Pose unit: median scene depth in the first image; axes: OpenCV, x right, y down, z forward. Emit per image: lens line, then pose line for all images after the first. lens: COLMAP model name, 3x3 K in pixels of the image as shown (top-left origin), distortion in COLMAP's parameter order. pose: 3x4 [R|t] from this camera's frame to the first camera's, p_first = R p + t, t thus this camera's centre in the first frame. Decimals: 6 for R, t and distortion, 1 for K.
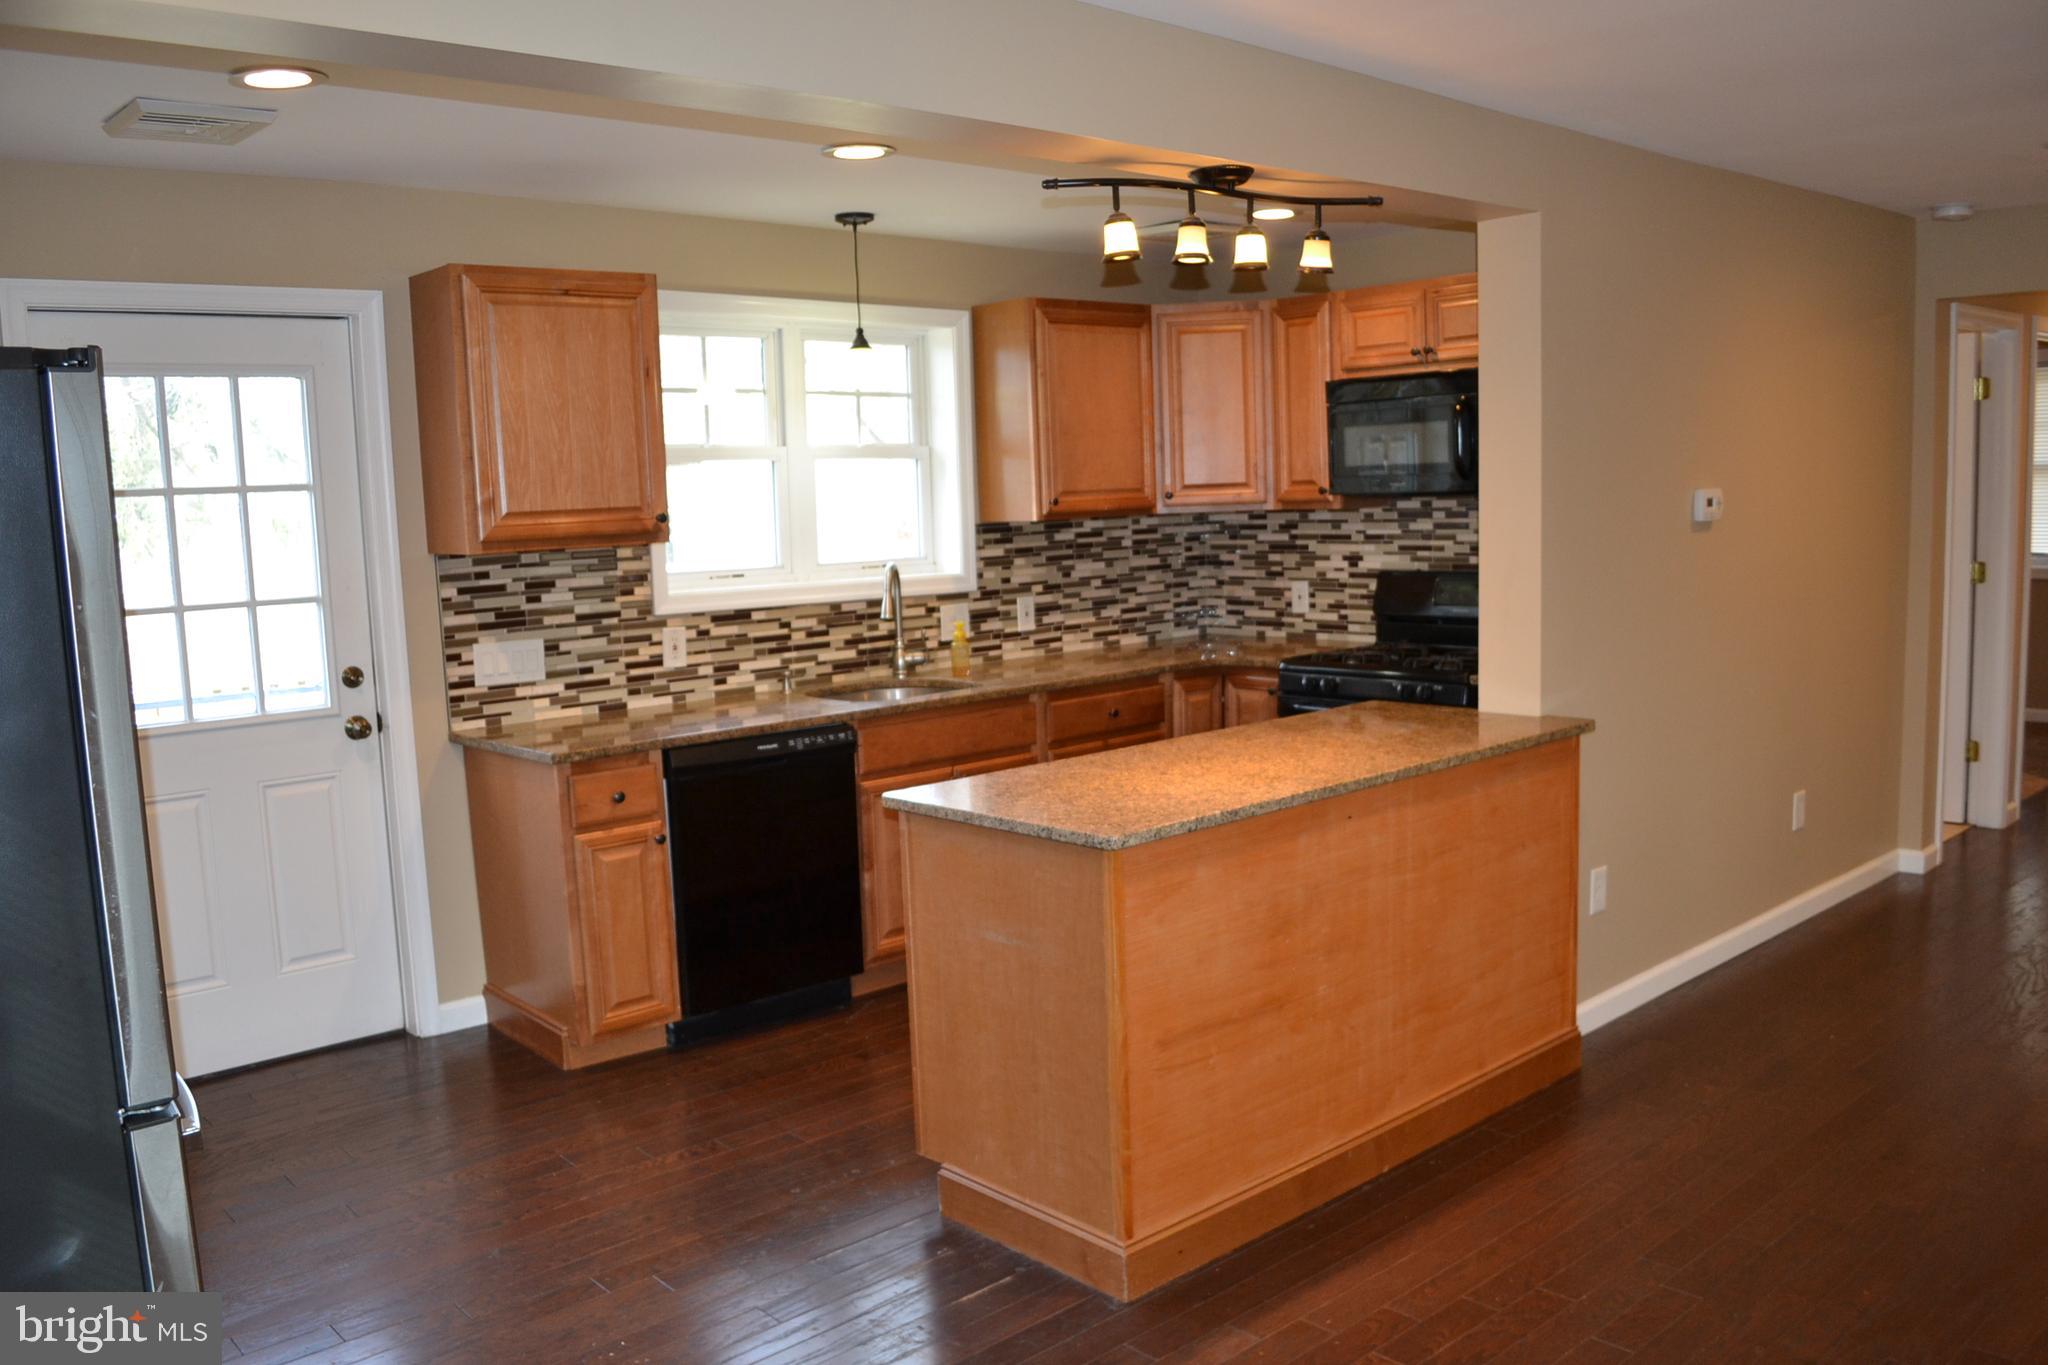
lens RADIAL K [[1640.9, 0, 1024.6], [0, 1640.9, 696.4], [0, 0, 1]] dist [-0.072418, 0.000311]
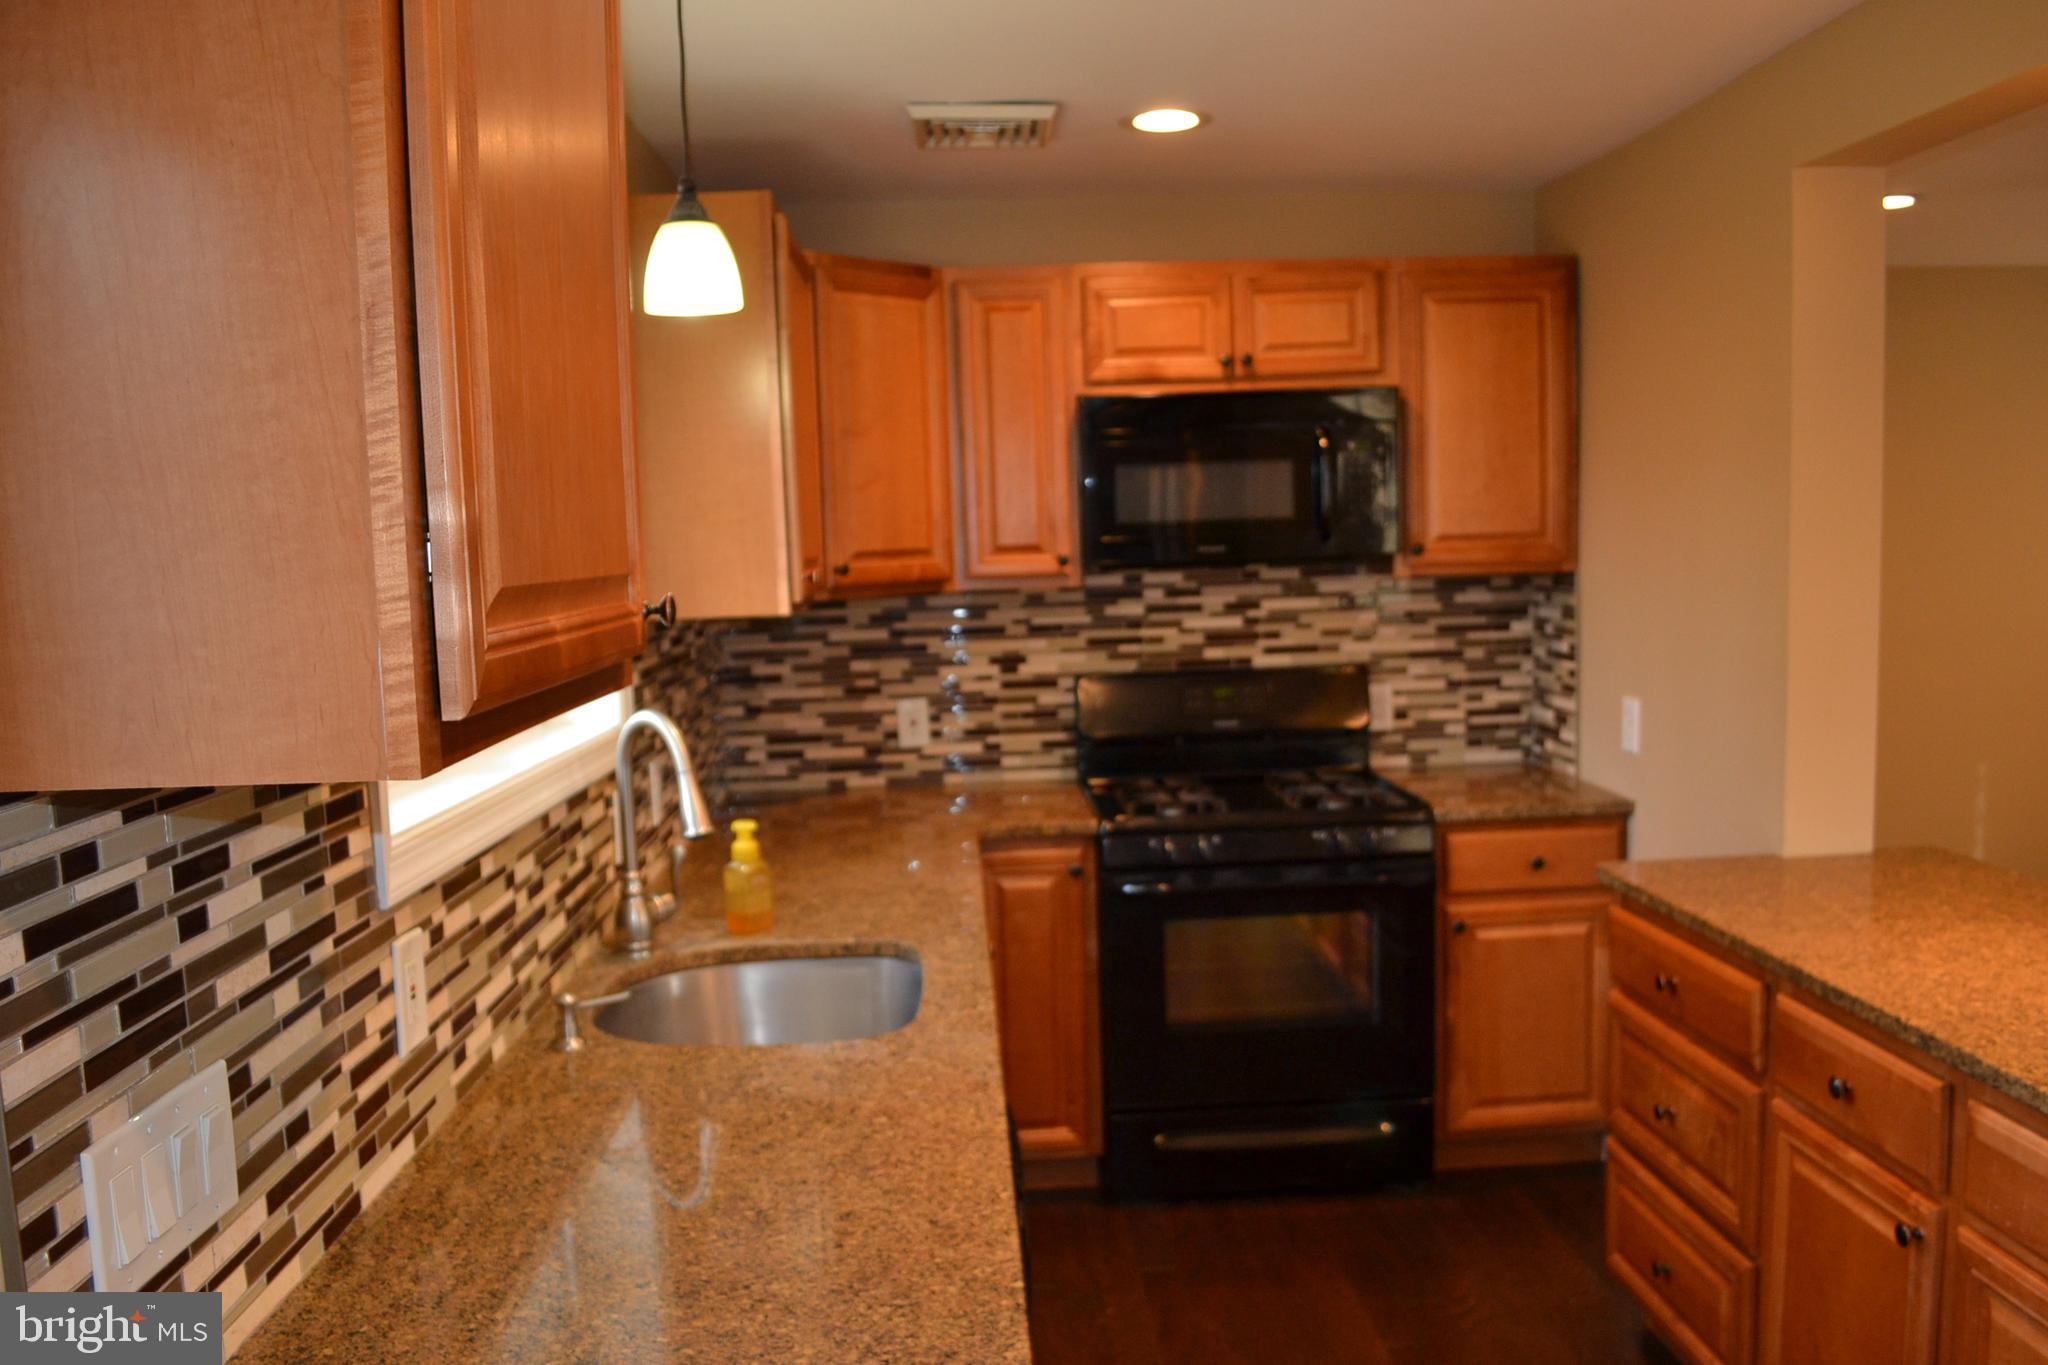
lens RADIAL K [[1627.1, 0, 1024.0], [0, 1627.1, 682.5], [0, 0, 1]] dist [-0.062023, -0.001138]
pose [[0.639130, -0.054493, 0.767166, -0.370425], [0.108401, 0.993912, -0.019710, -0.070711], [-0.761421, 0.095758, 0.641146, 0.645666]]
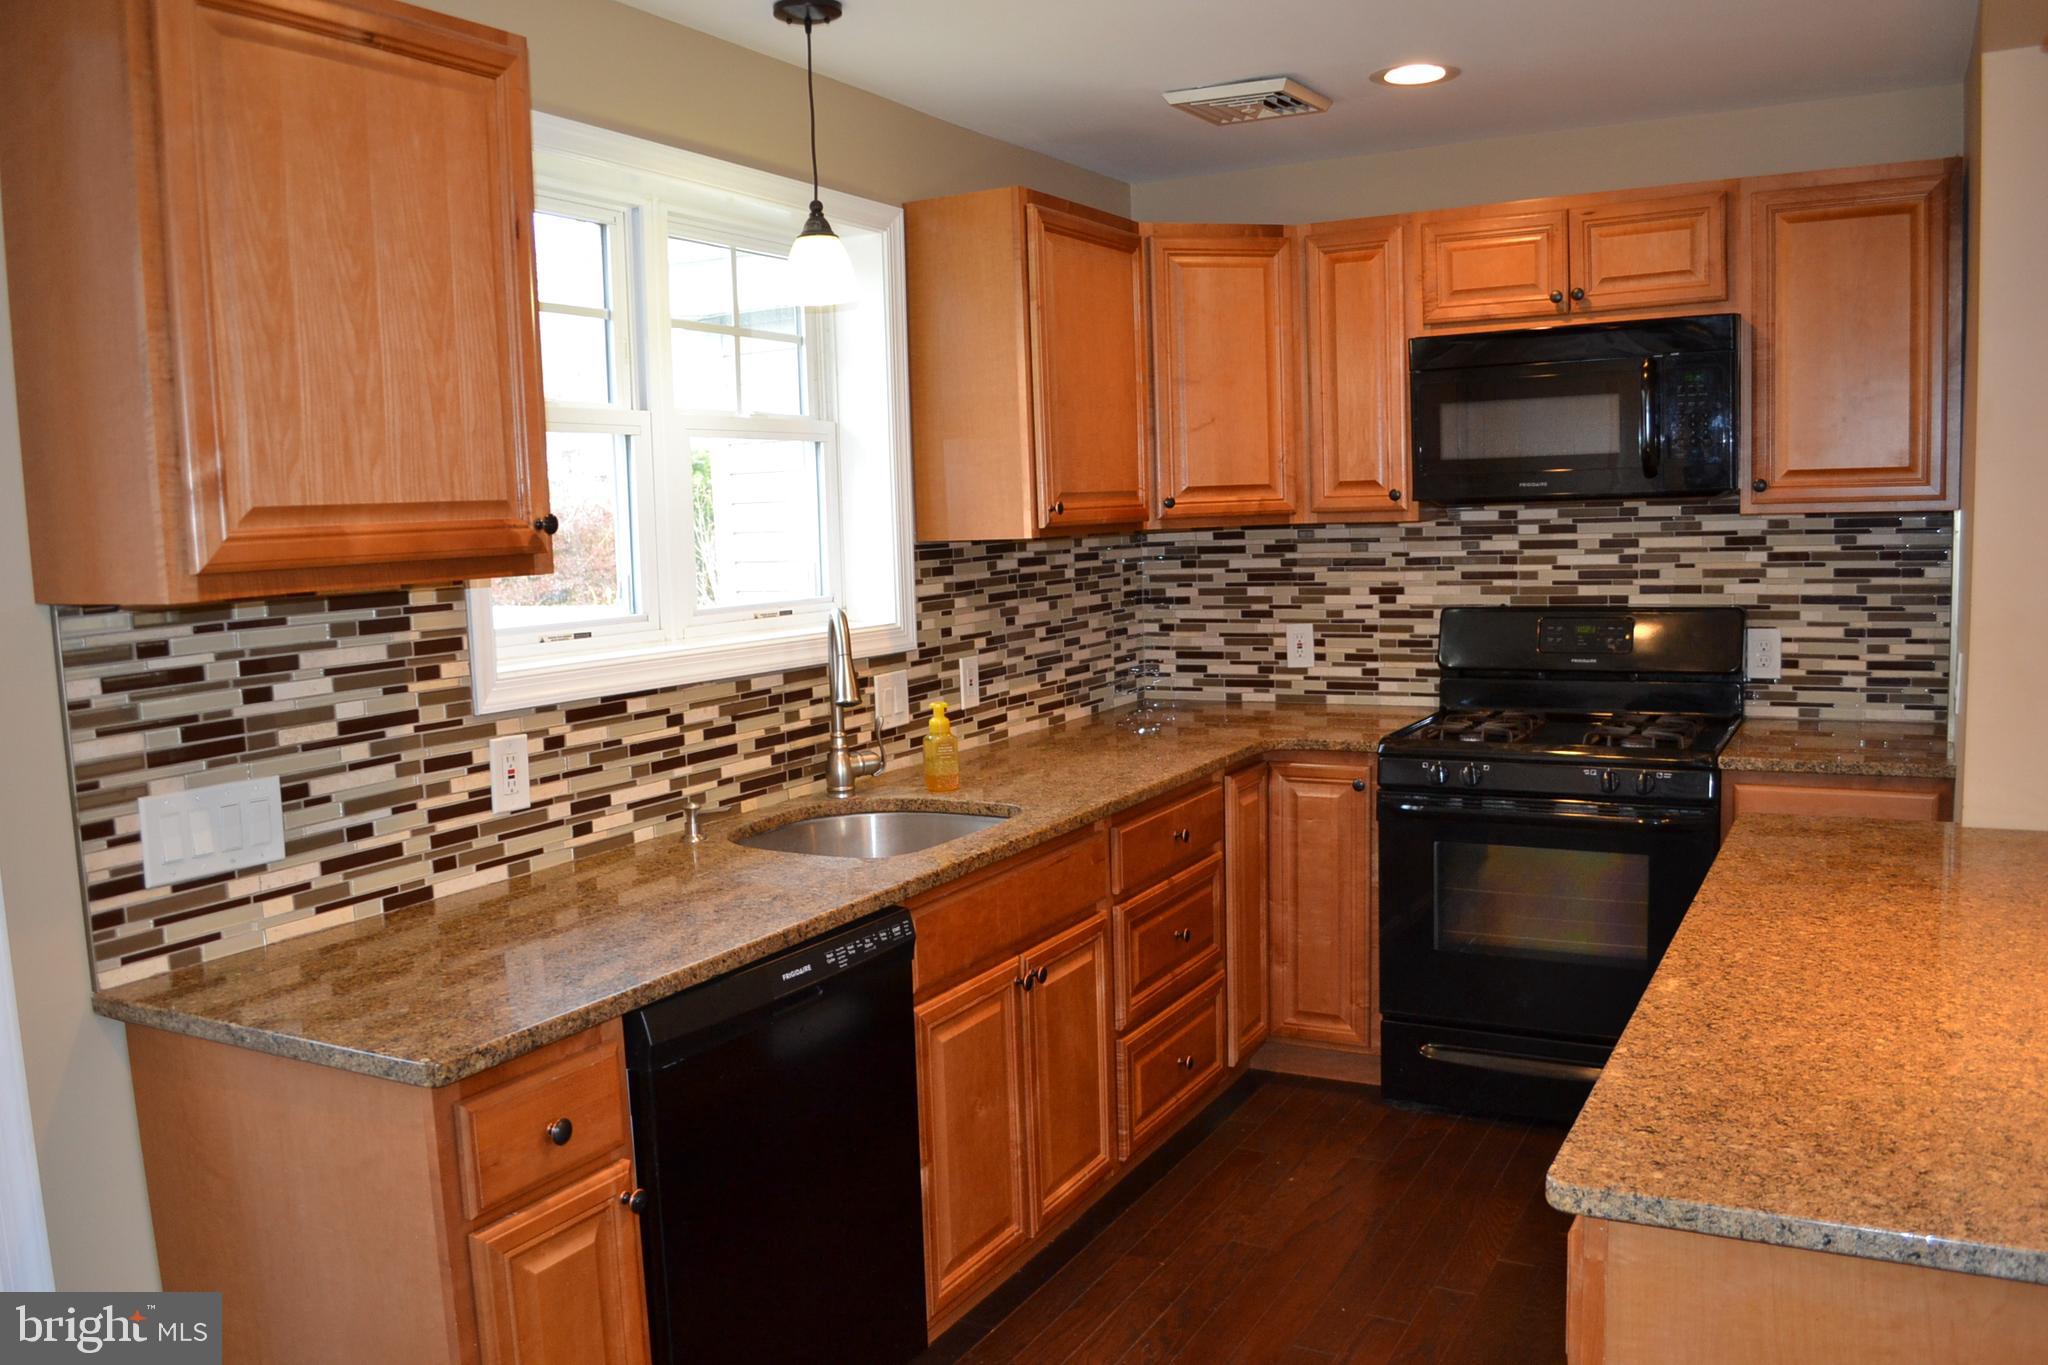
lens RADIAL K [[1640.9, 0, 1024.6], [0, 1640.9, 696.4], [0, 0, 1]] dist [-0.072418, 0.000311]
pose [[0.947096, -0.034184, 0.319125, -0.213401], [0.041772, 0.998983, -0.016960, -0.037167], [-0.318221, 0.029393, 0.947561, 0.423541]]
